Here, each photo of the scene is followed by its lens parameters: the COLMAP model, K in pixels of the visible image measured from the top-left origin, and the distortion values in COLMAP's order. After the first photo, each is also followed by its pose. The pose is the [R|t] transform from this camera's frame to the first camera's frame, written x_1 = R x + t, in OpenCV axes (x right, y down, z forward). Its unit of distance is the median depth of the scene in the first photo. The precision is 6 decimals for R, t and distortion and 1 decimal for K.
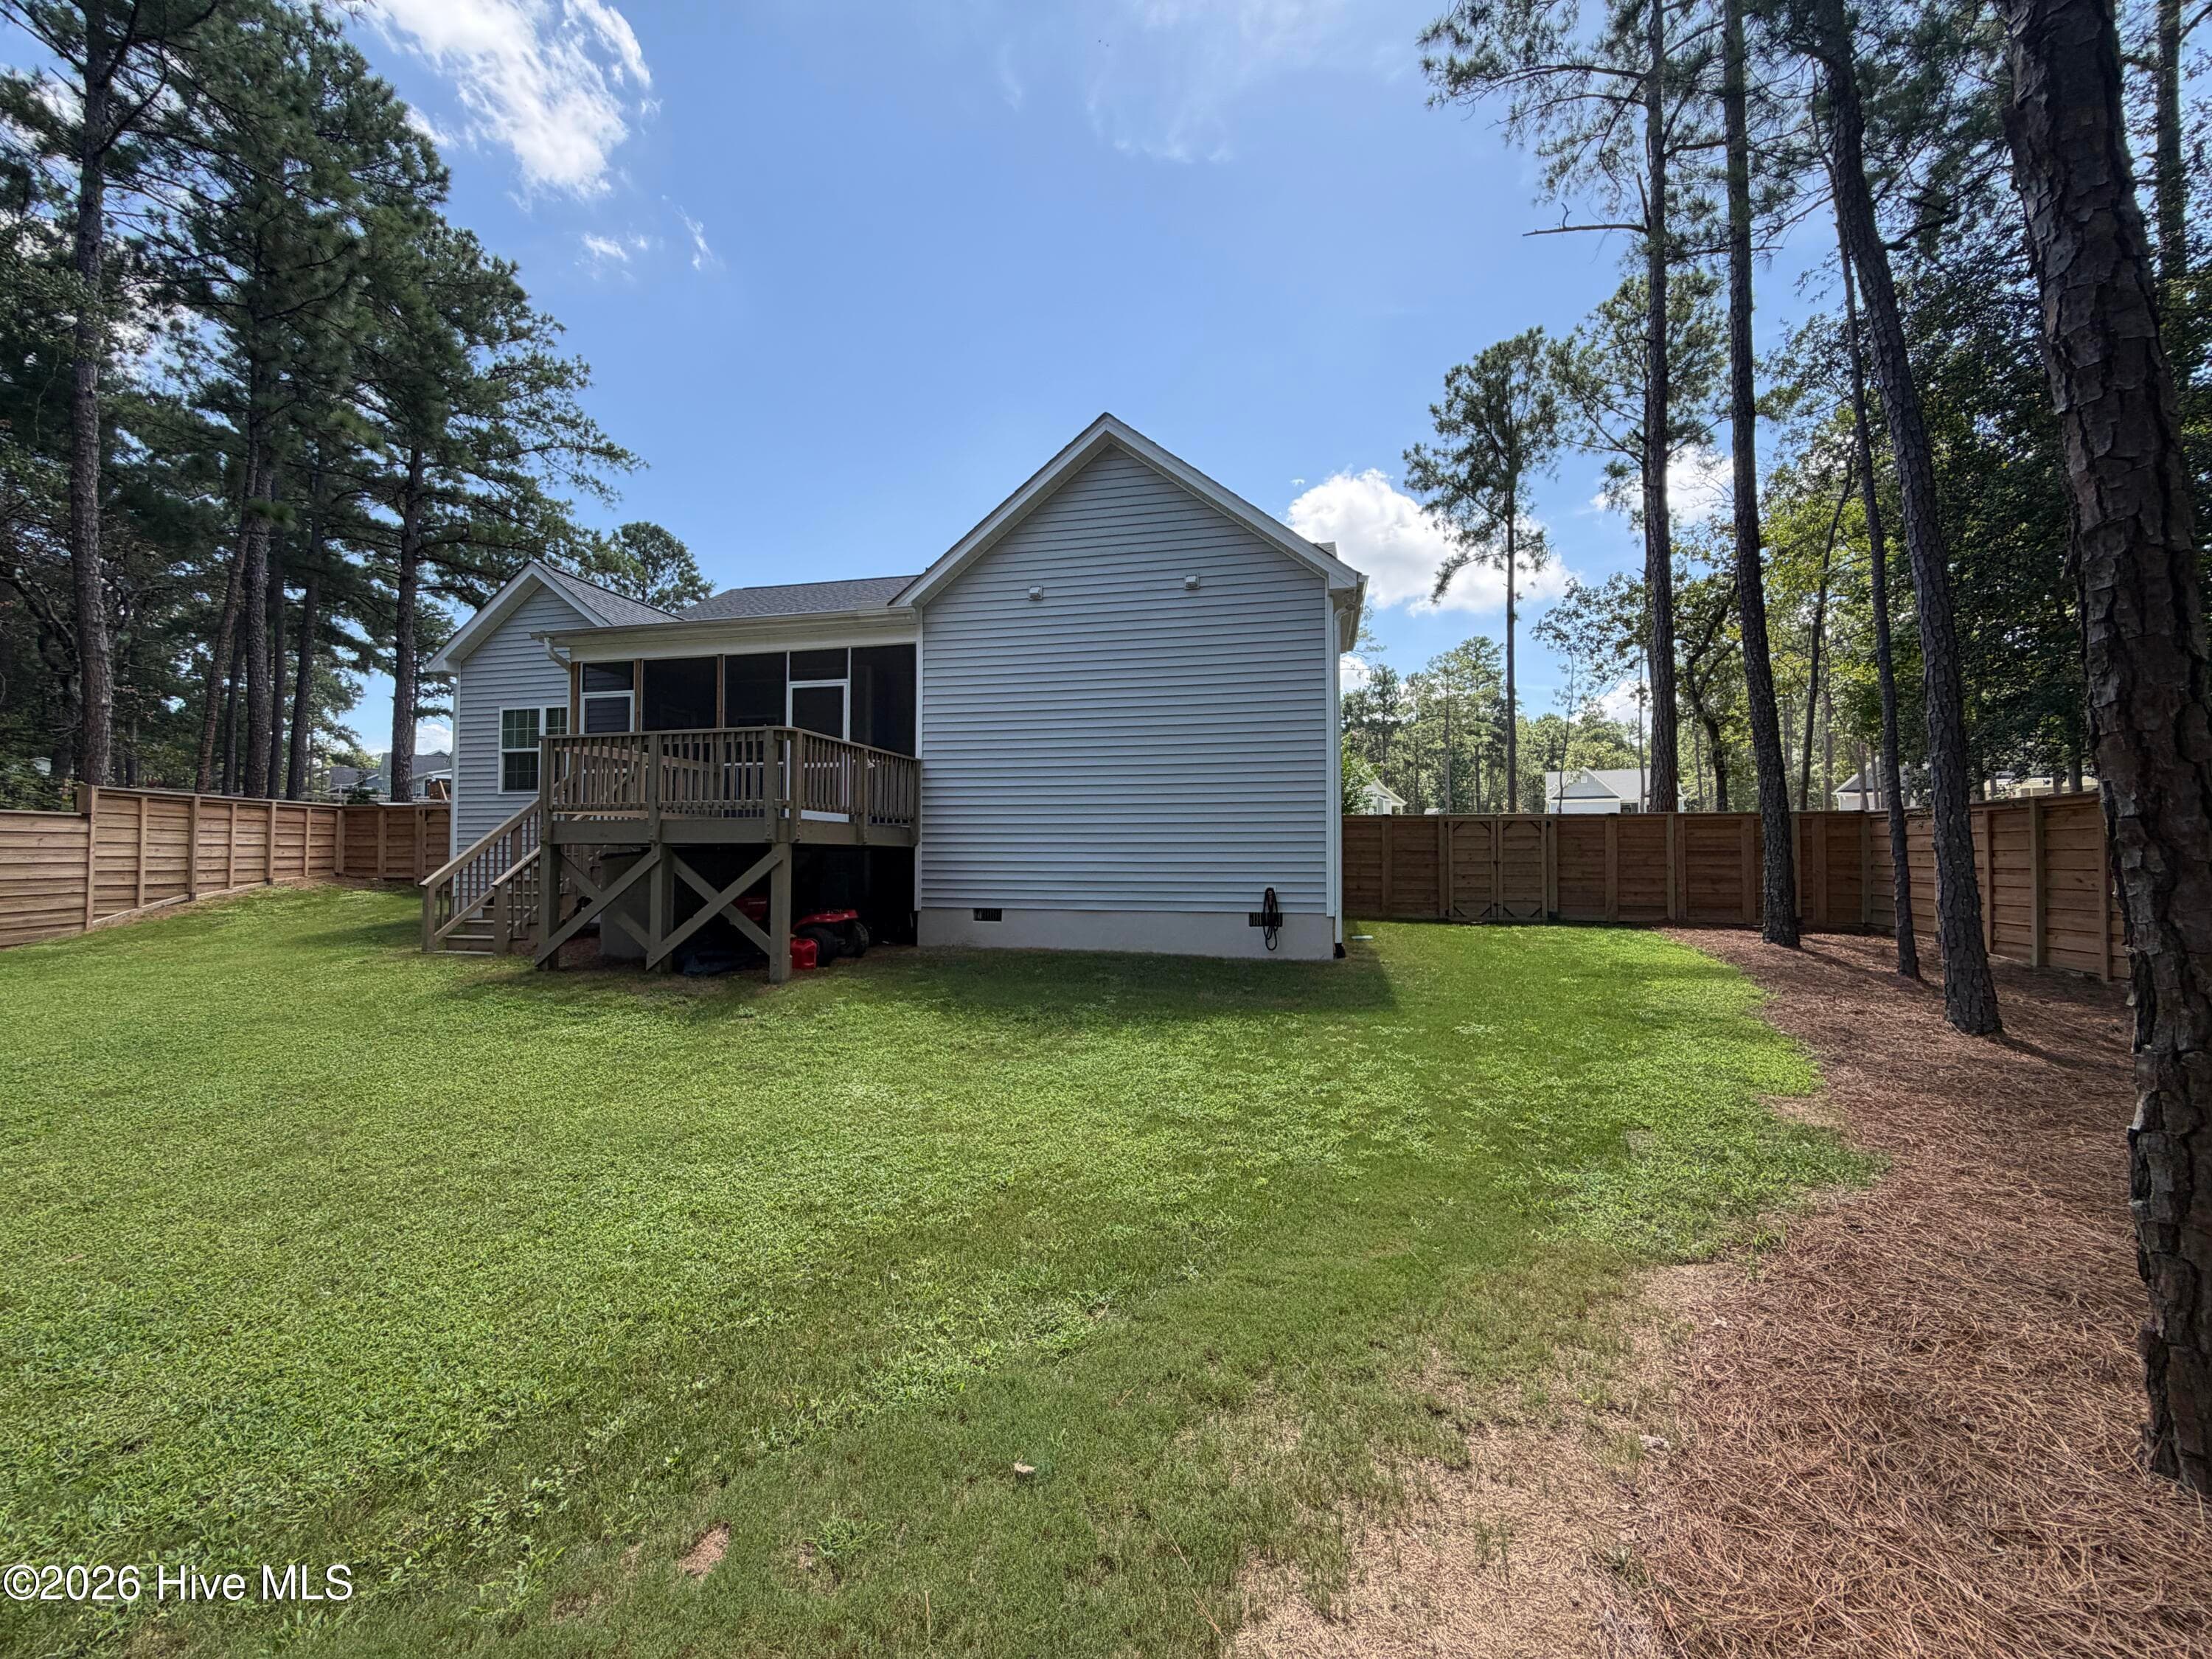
lens RADIAL K [[881.5, 0, 1102.8], [0, 881.5, 825.2], [0, 0, 1]] dist [-0.000246, 0.000295]
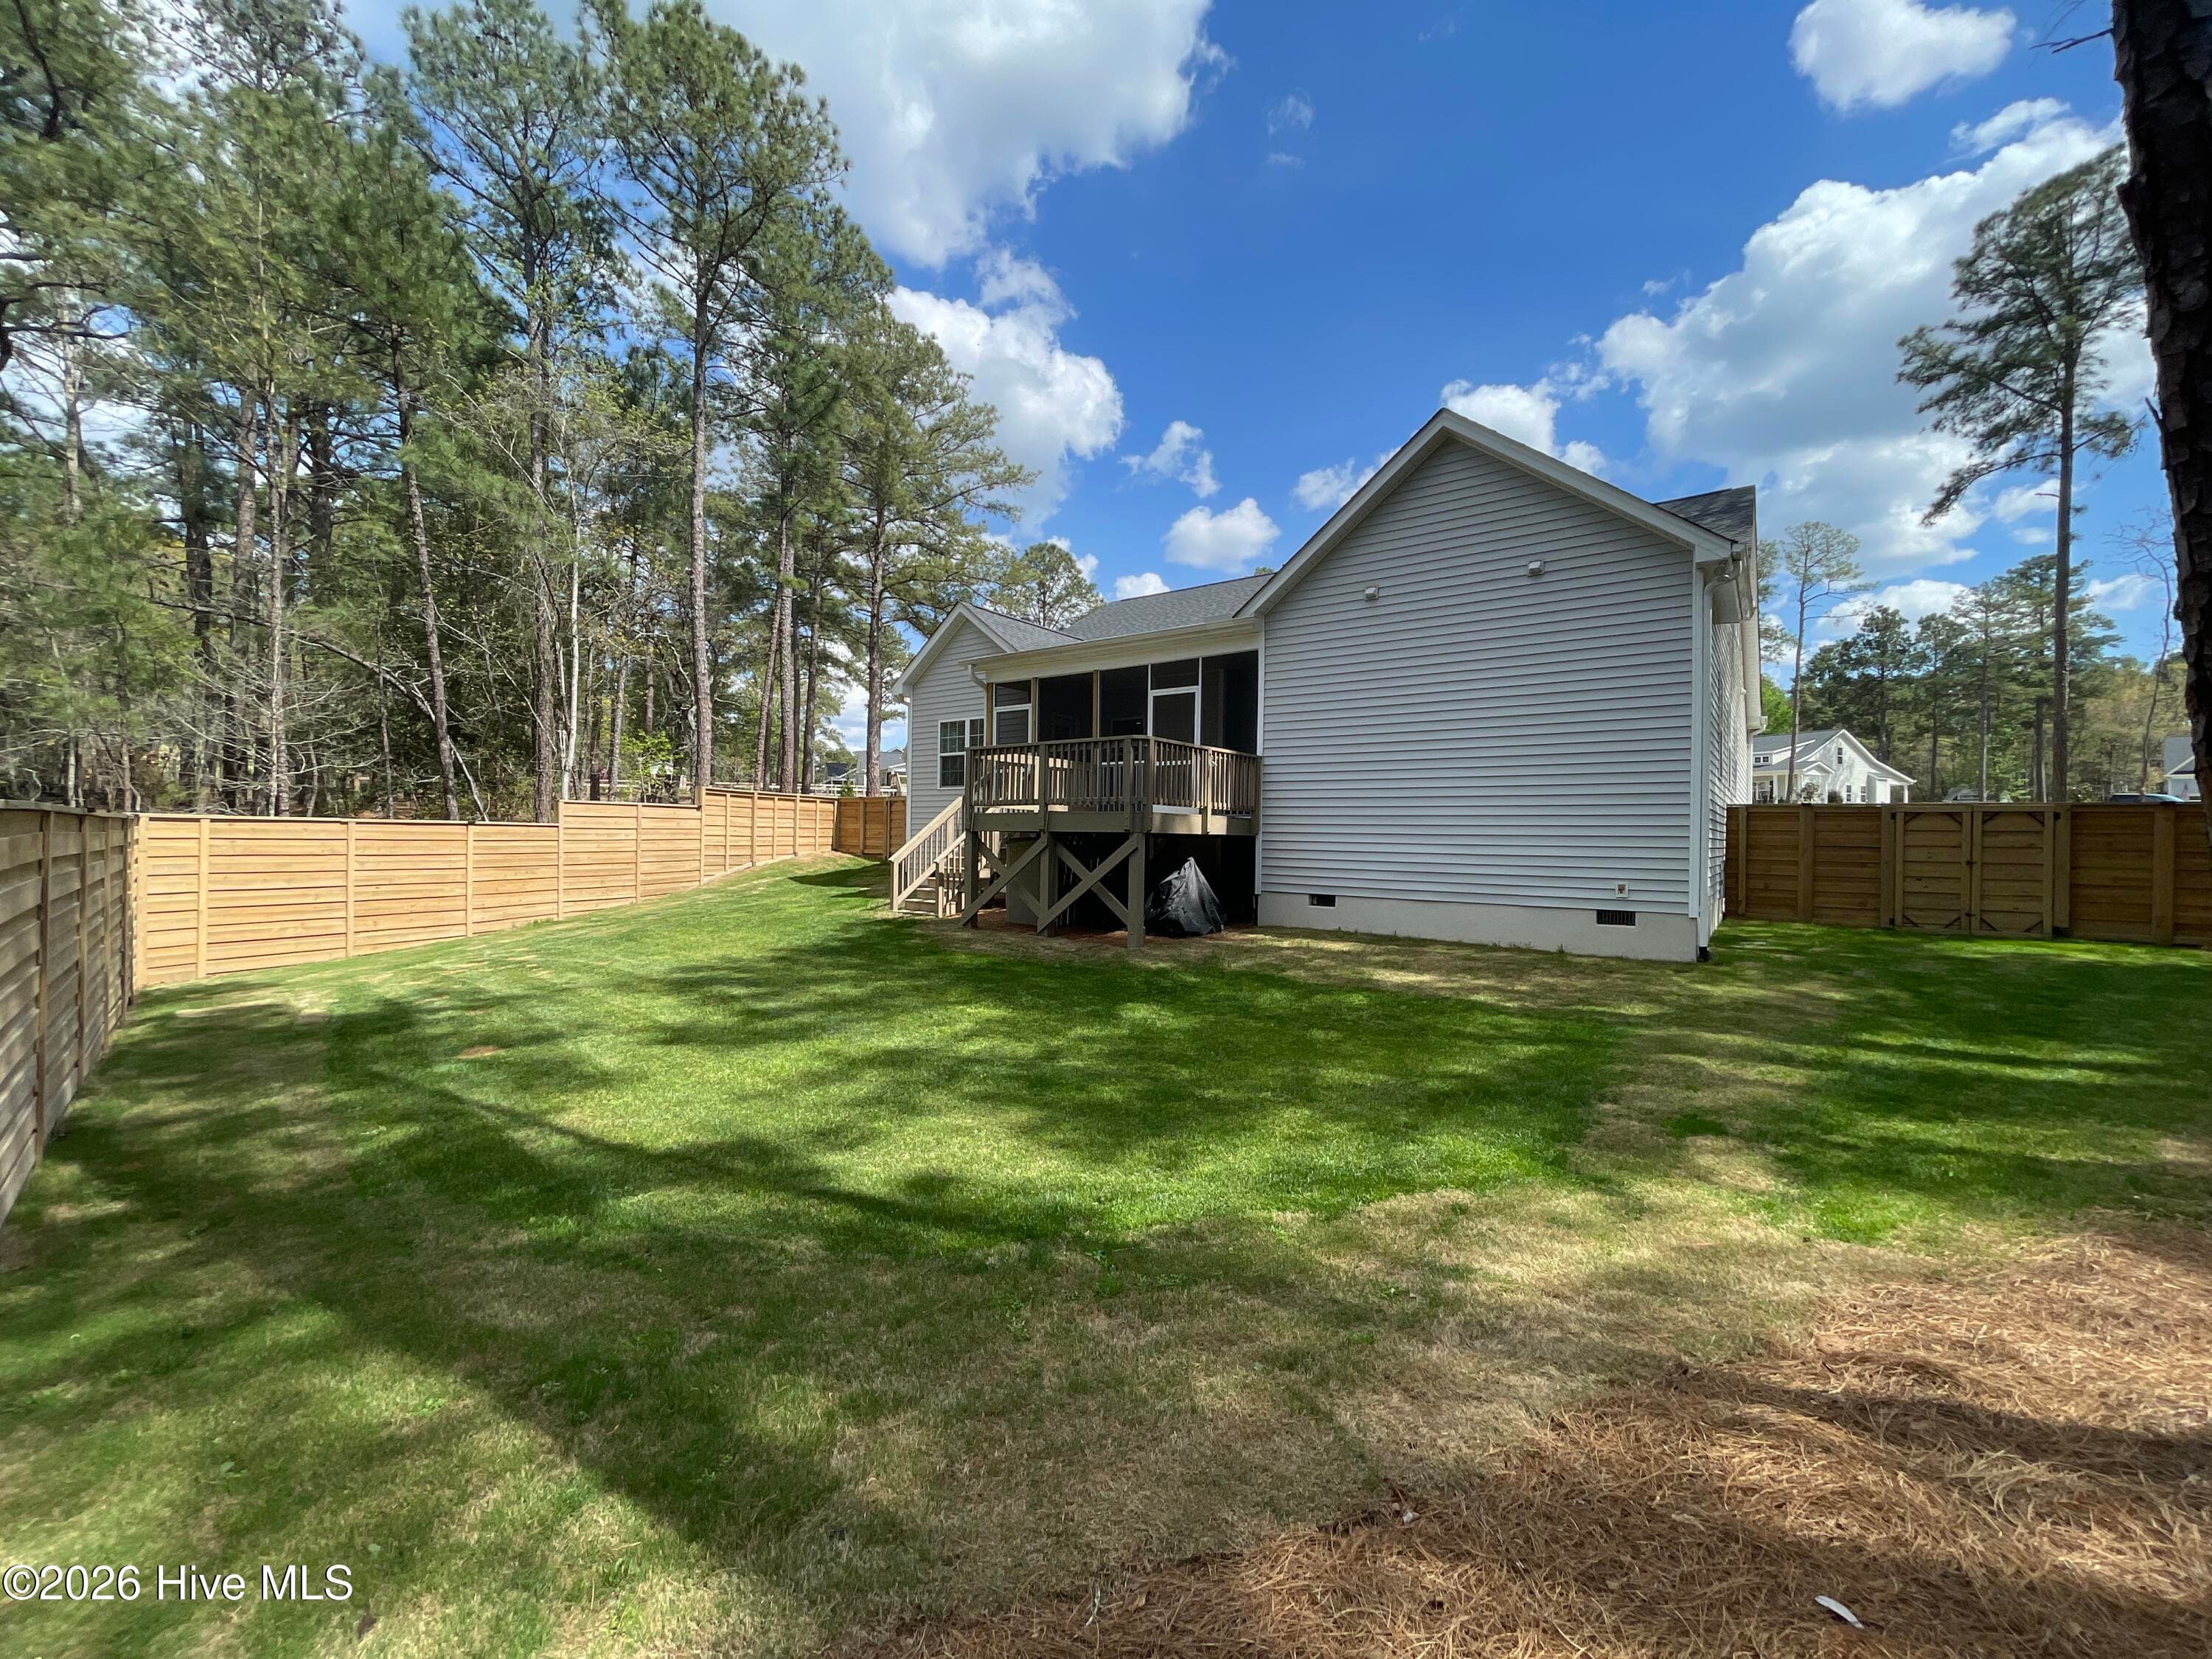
lens RADIAL K [[900.5, 0, 1095.9], [0, 900.5, 827.4], [0, 0, 1]] dist [-0.003546, -0.001015]
pose [[0.910220, 0.008625, -0.414036, 0.063008], [0.000547, 0.999757, 0.022028, -0.009919], [0.414125, -0.020277, 0.909994, -0.093650]]
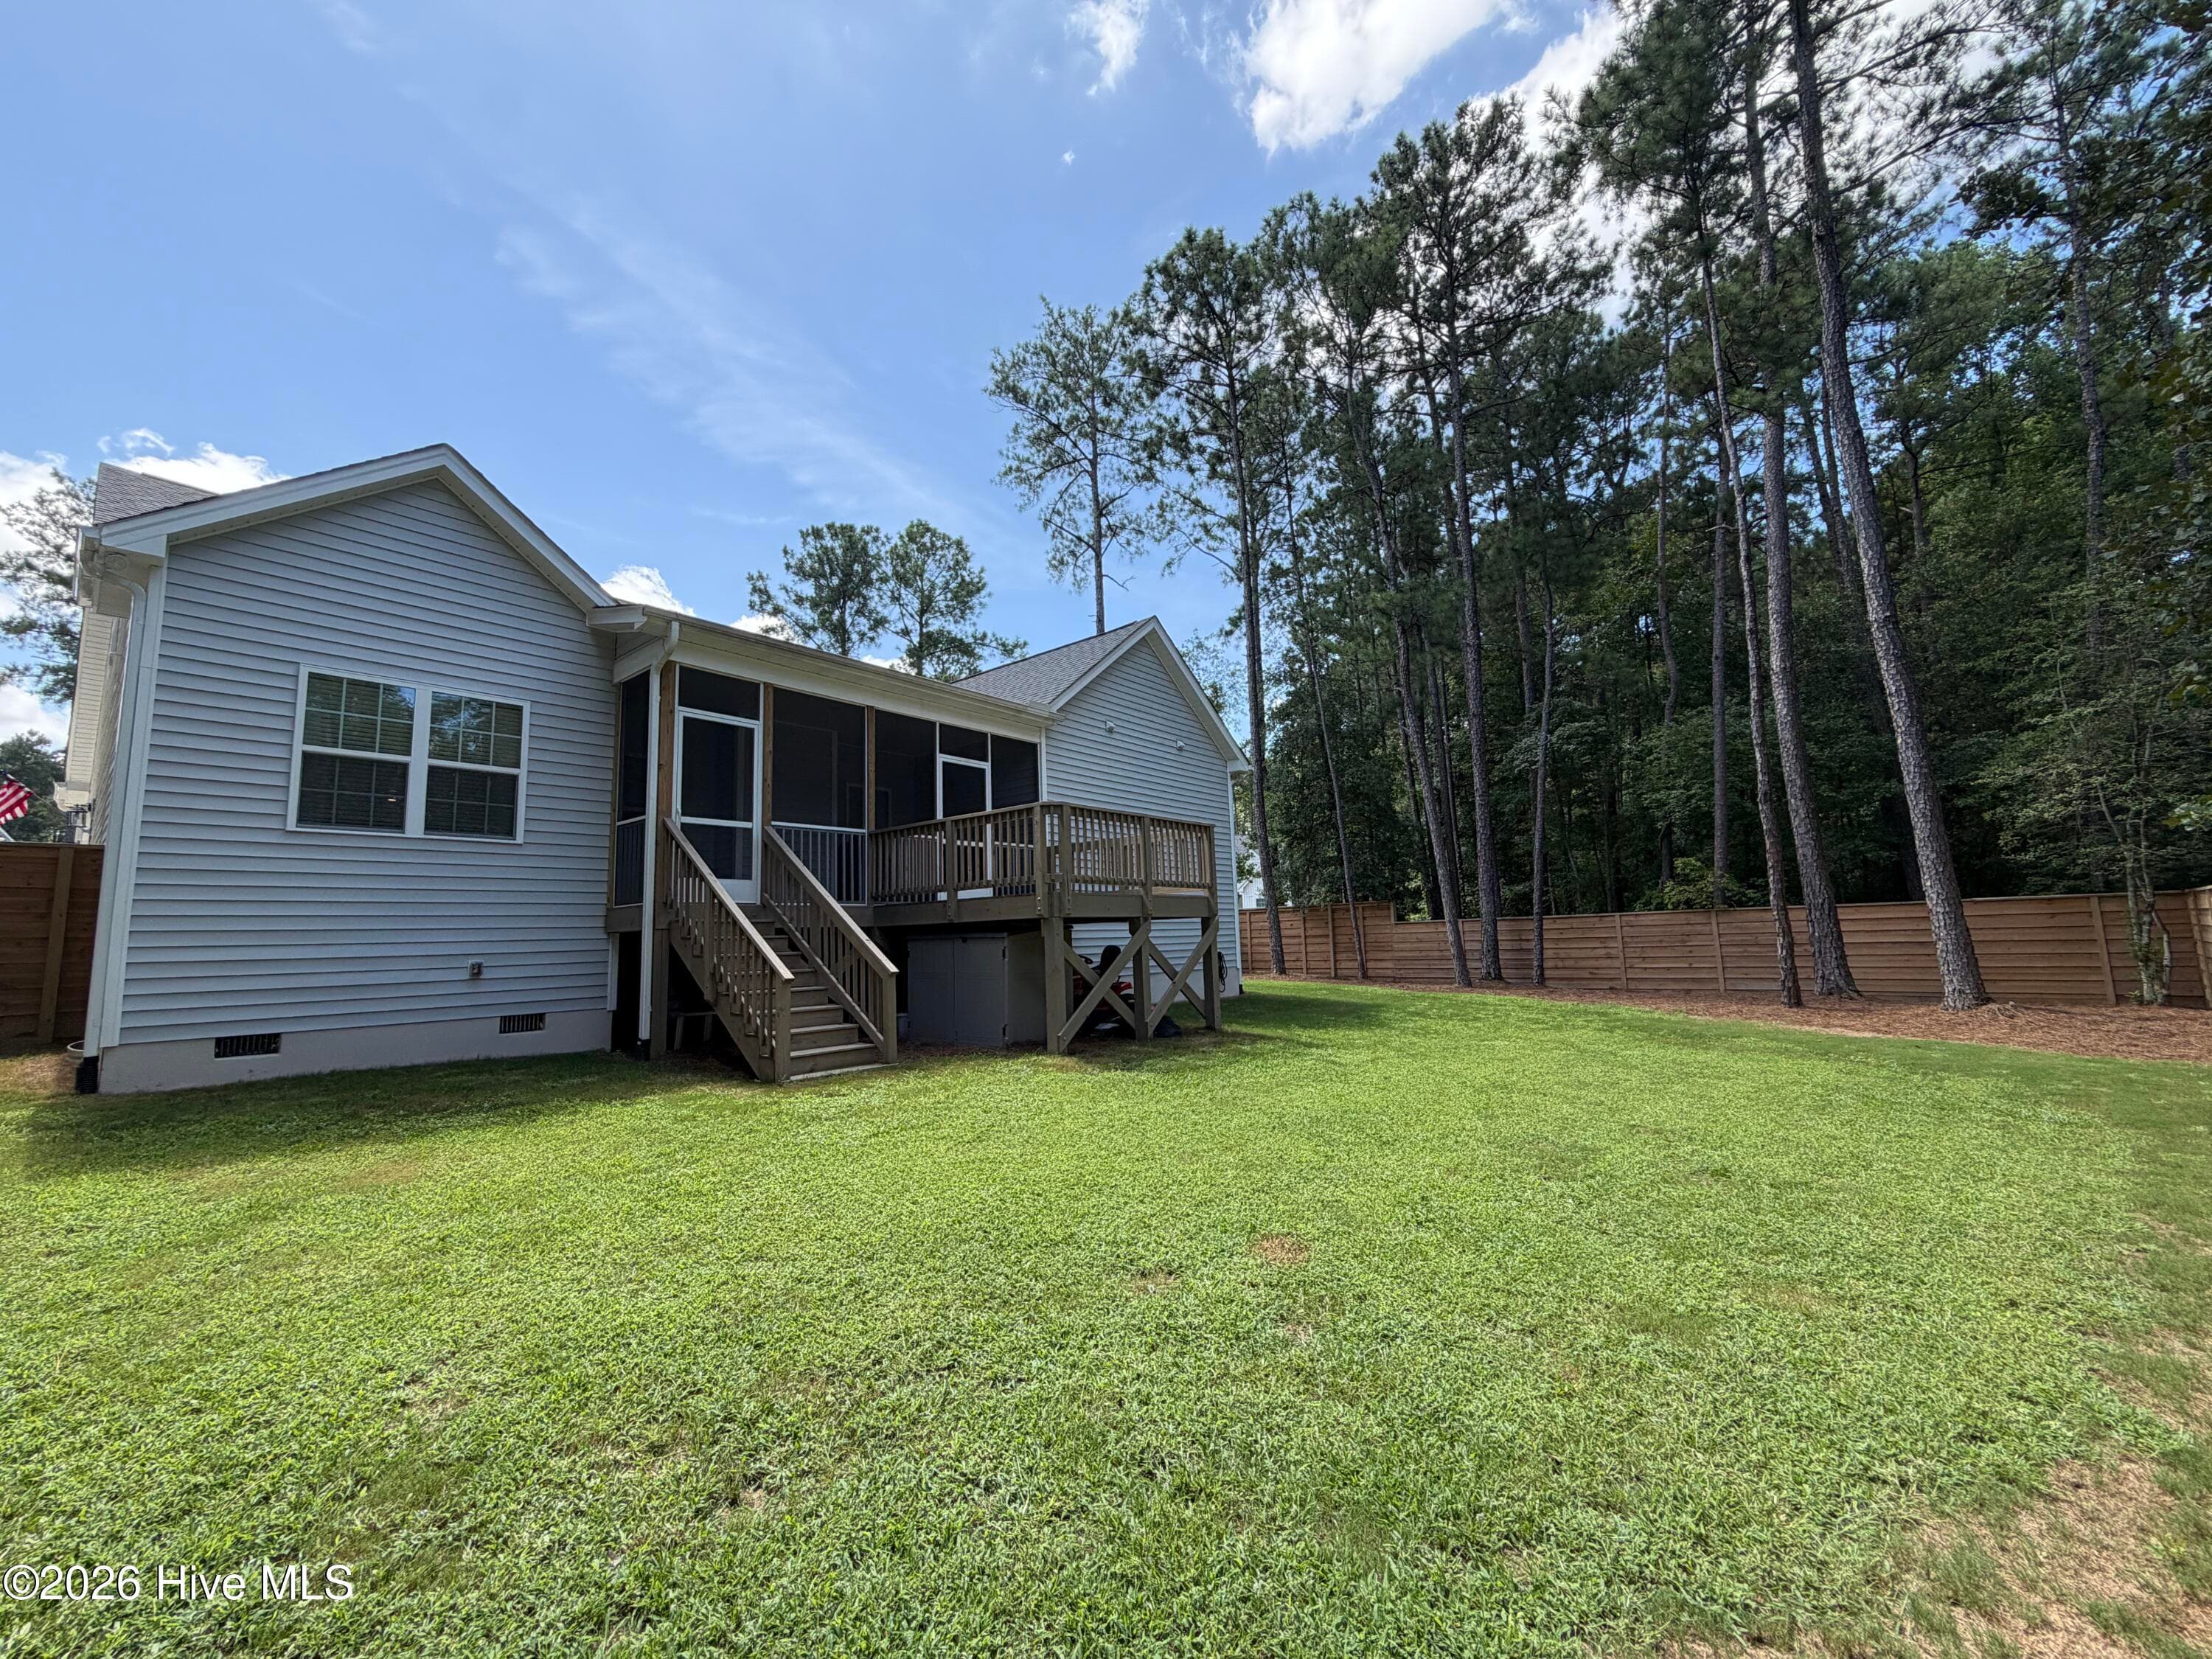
lens RADIAL K [[881.5, 0, 1099.9], [0, 881.5, 826.4], [0, 0, 1]] dist [-0.000246, 0.000295]
pose [[0.444165, 0.103541, 0.889942, -1.069312], [0.000099, 0.993294, -0.115615, 0.024758], [-0.895945, 0.051441, 0.441176, 0.407569]]
